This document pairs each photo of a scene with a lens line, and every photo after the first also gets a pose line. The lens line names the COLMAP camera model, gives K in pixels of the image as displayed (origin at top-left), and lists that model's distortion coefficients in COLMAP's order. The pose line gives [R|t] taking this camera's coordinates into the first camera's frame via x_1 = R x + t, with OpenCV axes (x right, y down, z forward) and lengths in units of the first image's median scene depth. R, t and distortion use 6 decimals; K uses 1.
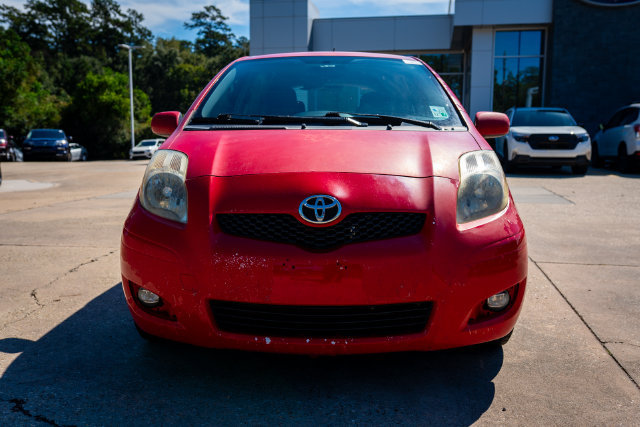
lens RADIAL K [[613.9, 0, 320.0], [0, 613.9, 213.5], [0, 0, 1]] dist [0.009090, -0.000537]
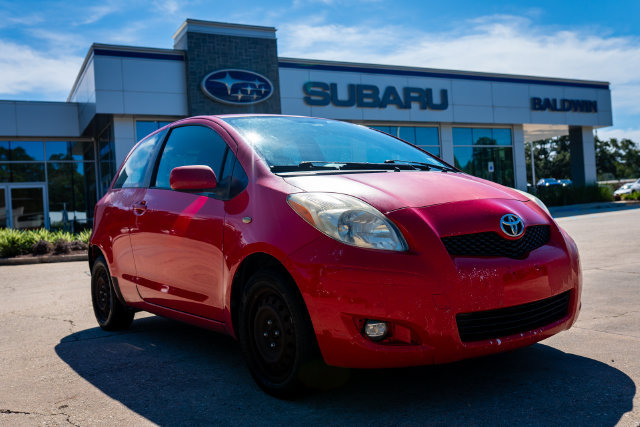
lens RADIAL K [[613.9, 0, 320.0], [0, 613.9, 213.5], [0, 0, 1]] dist [0.009090, -0.000537]
pose [[0.798186, -0.049569, 0.600368, -0.176085], [0.136665, 0.985524, -0.100326, 0.006873], [-0.586704, 0.162127, 0.793406, 0.042421]]
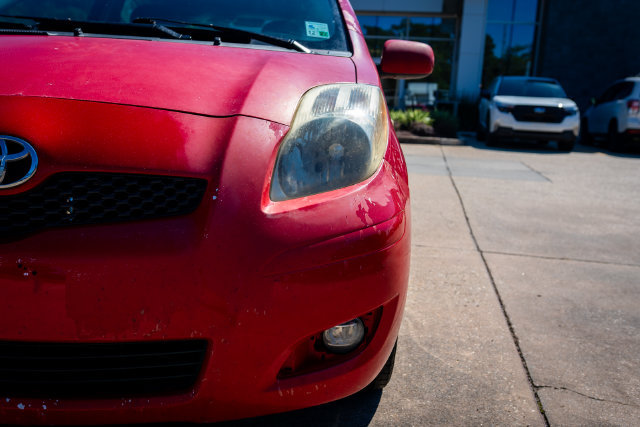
lens RADIAL K [[613.9, 0, 320.0], [0, 613.9, 213.5], [0, 0, 1]] dist [0.009090, -0.000537]
pose [[0.998813, 0.046691, 0.013897, 0.046637], [-0.047355, 0.997517, 0.052123, -0.000552], [-0.011429, -0.052720, 0.998544, 0.077633]]
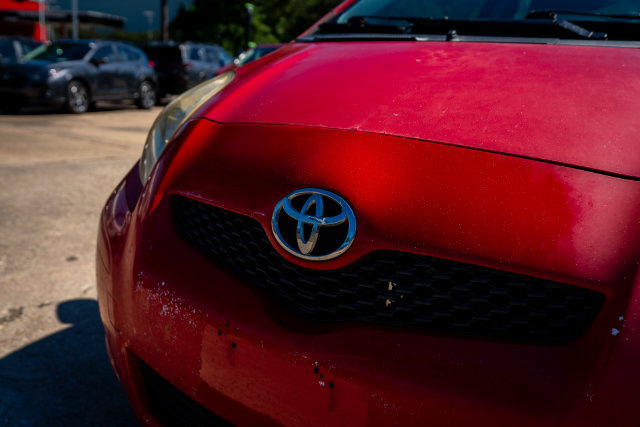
lens RADIAL K [[622.2, 0, 320.0], [0, 622.2, 213.5], [0, 0, 1]] dist [0.001337, -0.006131]
pose [[0.822042, 0.171895, -0.542862, 0.038293], [-0.122380, 0.984403, 0.126390, -0.011219], [0.556120, -0.037463, 0.830257, 0.112423]]
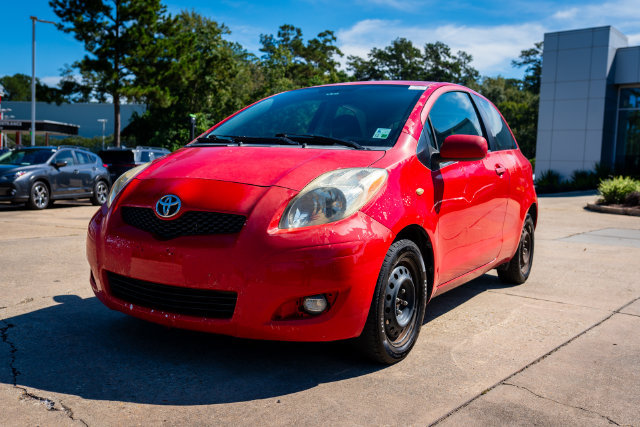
lens RADIAL K [[613.9, 0, 320.0], [0, 613.9, 213.5], [0, 0, 1]] dist [0.009090, -0.000537]
pose [[0.865269, 0.063895, -0.497220, 0.149517], [-0.093905, 0.994946, -0.035559, 0.003970], [0.492435, 0.077459, 0.866896, 0.013341]]
